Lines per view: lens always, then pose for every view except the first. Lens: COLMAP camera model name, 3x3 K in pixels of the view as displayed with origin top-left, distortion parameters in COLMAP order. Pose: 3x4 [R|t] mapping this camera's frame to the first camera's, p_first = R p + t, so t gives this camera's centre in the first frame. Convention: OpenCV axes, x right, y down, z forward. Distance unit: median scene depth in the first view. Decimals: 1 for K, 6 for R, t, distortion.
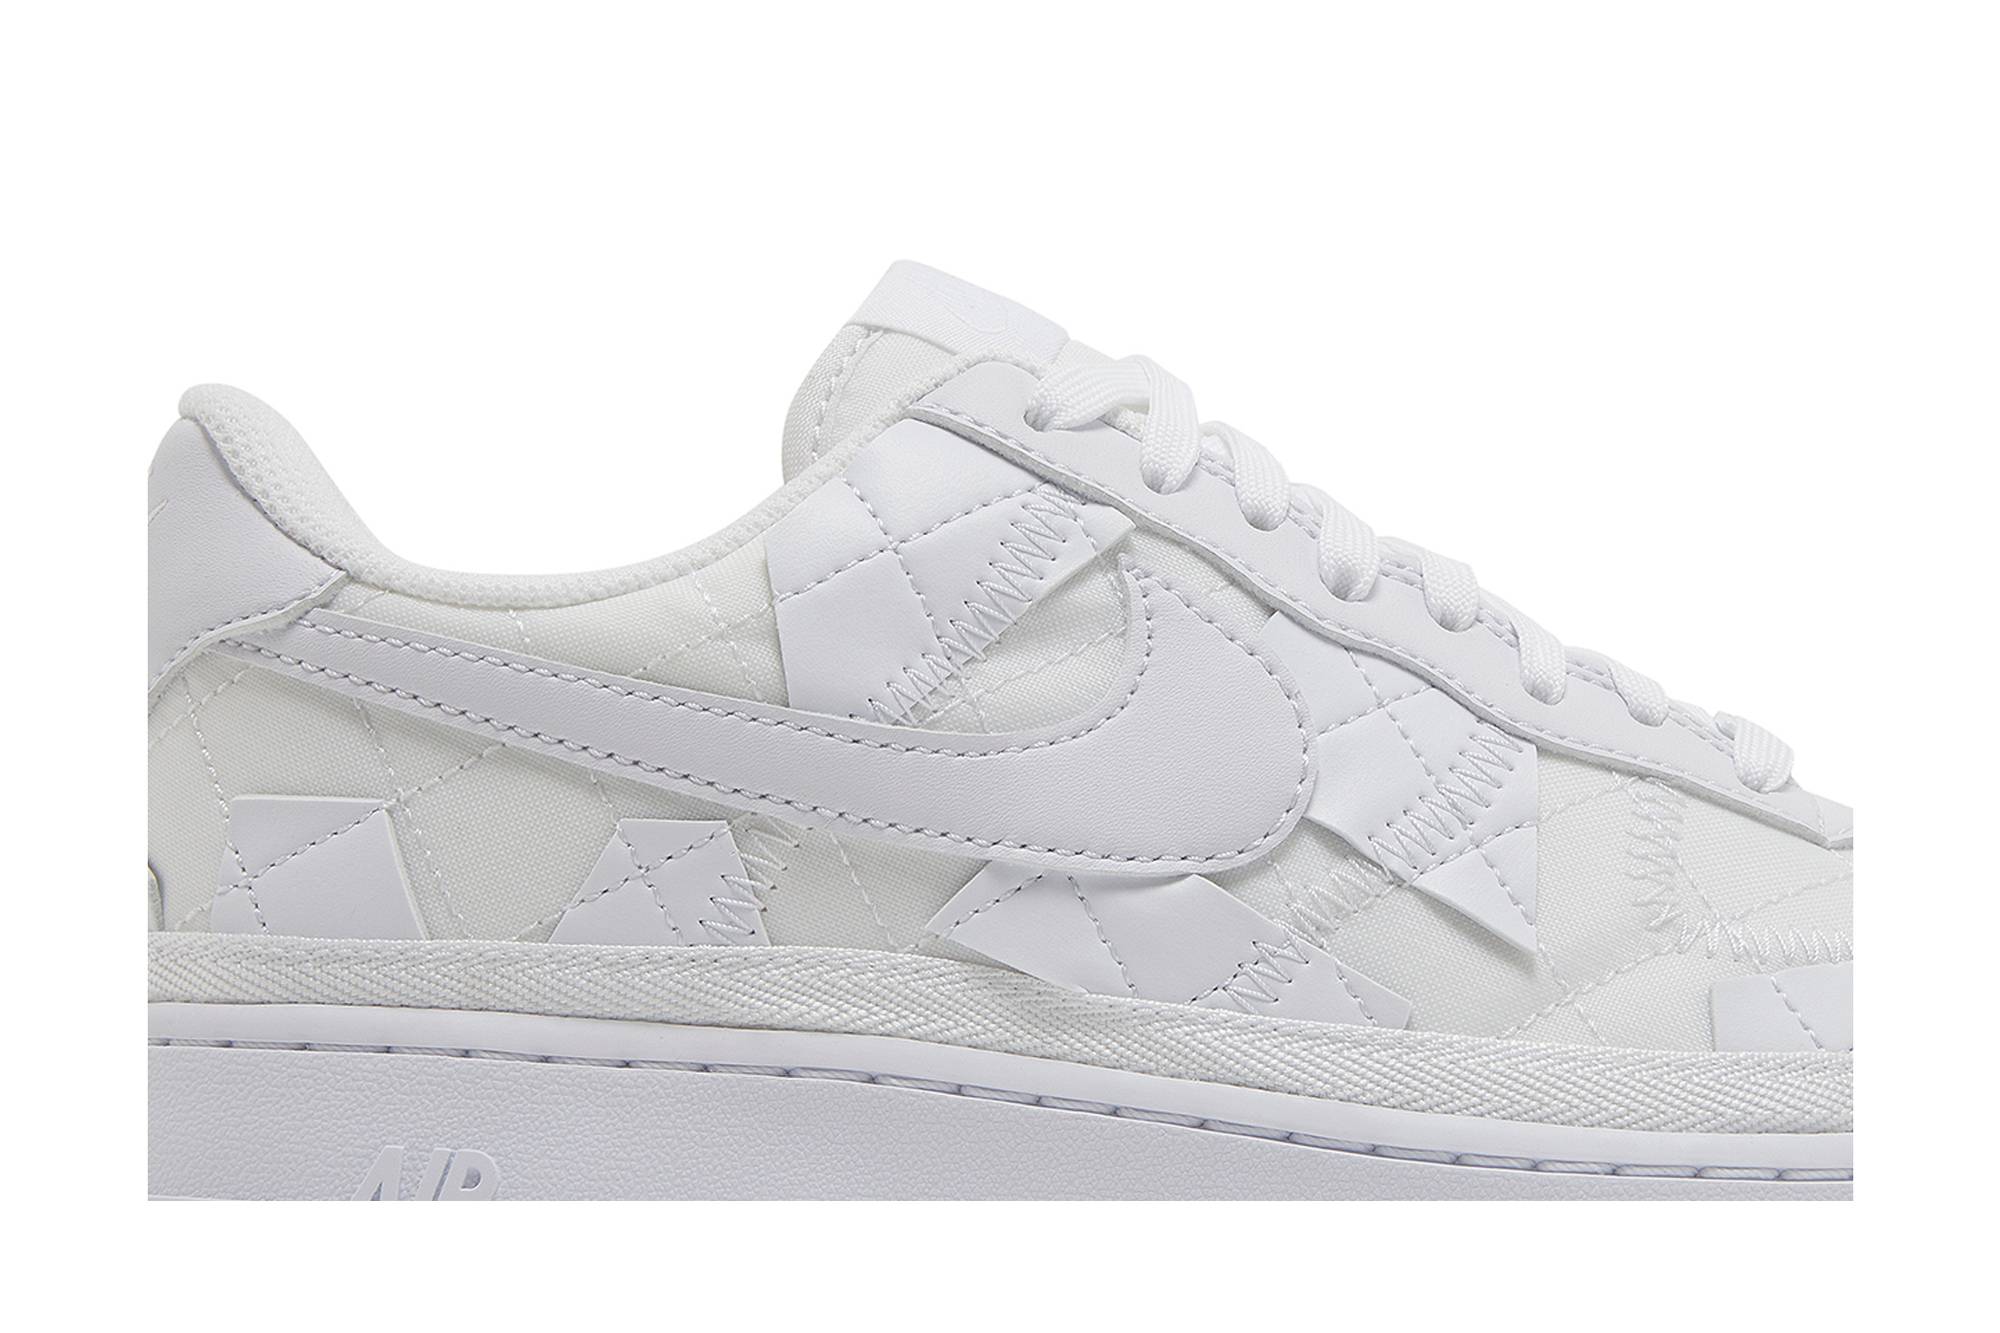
lens RADIAL K [[2909.6, 0, 999.9], [0, 2909.6, 655.7], [0, 0, 1]] dist [0.034912, 0.000000]
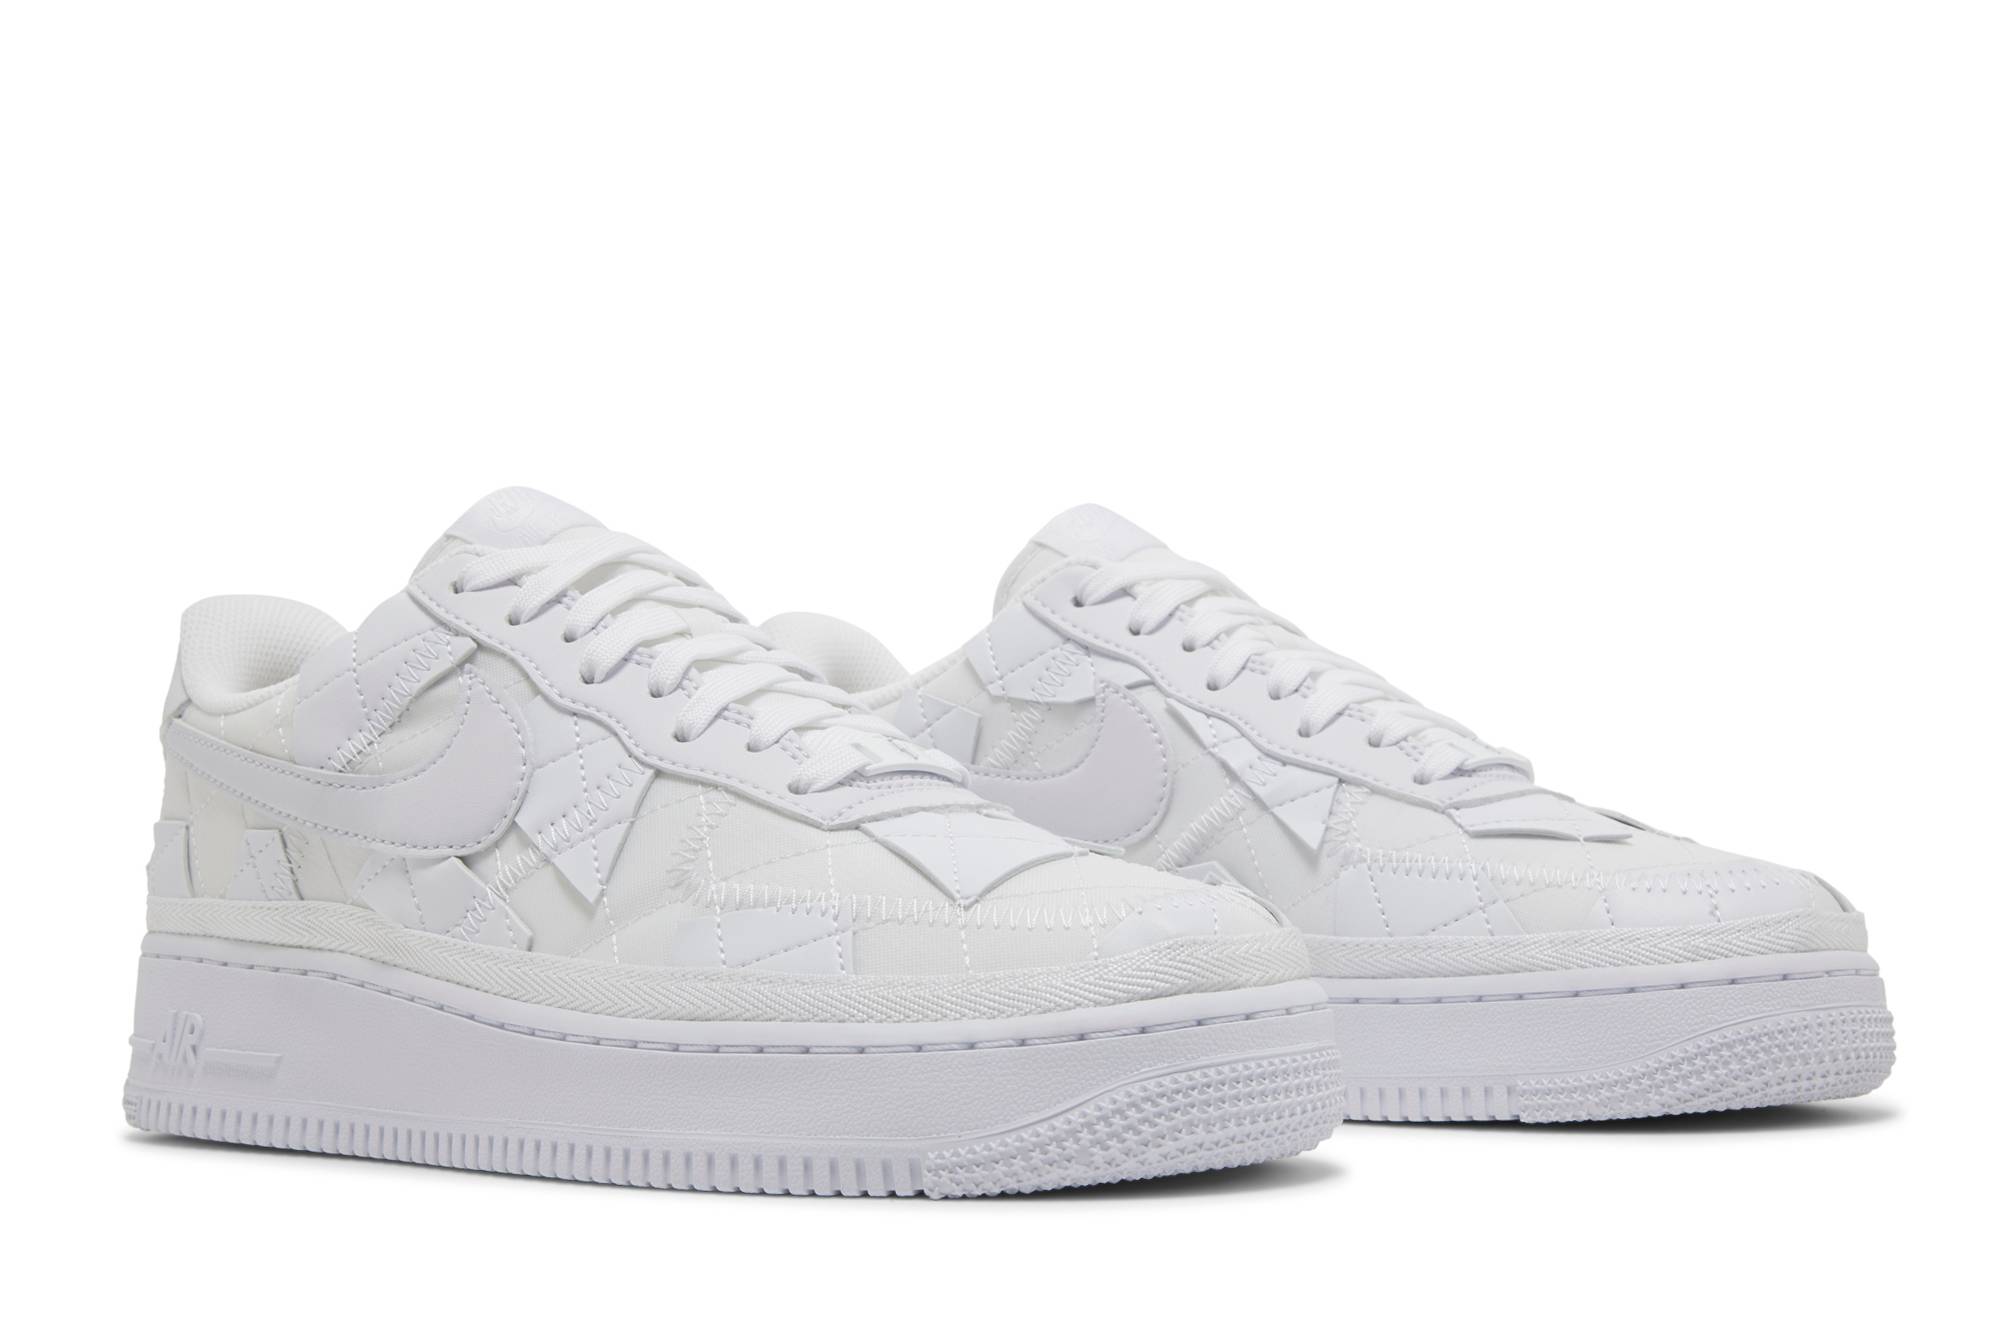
lens RADIAL K [[2909.6, 0, 999.6], [0, 2909.6, 671.8], [0, 0, 1]] dist [0.034912, 0.000000]
pose [[0.668993, -0.070996, -0.739870, 1.477496], [0.029496, 0.997179, -0.069016, 0.092872], [0.742683, 0.024348, 0.669200, 0.129564]]
